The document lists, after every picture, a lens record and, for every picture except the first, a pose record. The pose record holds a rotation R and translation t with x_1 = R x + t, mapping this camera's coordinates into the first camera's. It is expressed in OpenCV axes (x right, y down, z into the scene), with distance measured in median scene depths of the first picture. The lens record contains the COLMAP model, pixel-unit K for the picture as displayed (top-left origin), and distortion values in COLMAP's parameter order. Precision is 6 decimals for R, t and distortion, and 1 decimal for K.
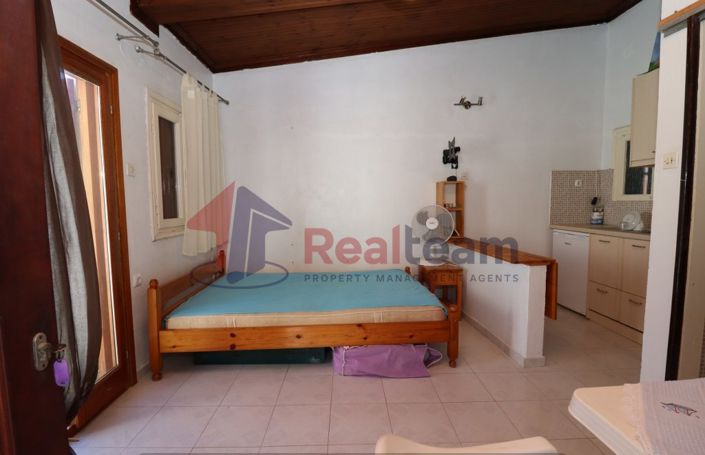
lens RADIAL K [[330.1, 0, 352.5], [0, 330.1, 227.5], [0, 0, 1]] dist [0.001317, -0.008795]
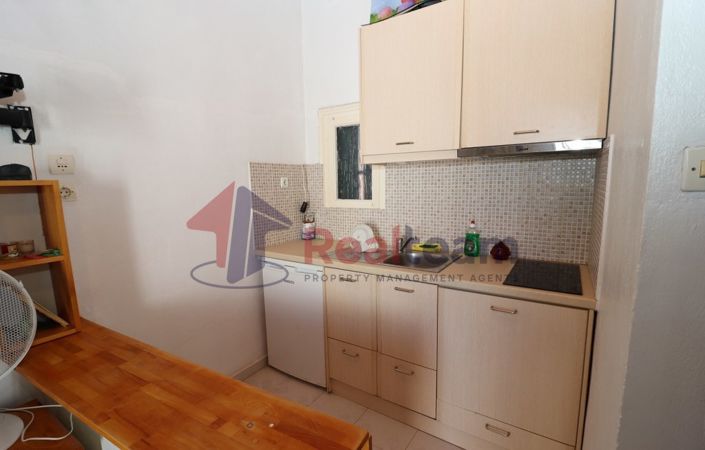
lens RADIAL K [[322.8, 0, 352.5], [0, 322.8, 225.0], [0, 0, 1]] dist [0.001776, 0.000097]
pose [[0.565640, -0.111763, 0.817043, 0.222003], [0.075291, 0.993635, 0.083795, -0.095831], [-0.821208, 0.014118, 0.570455, 0.525638]]
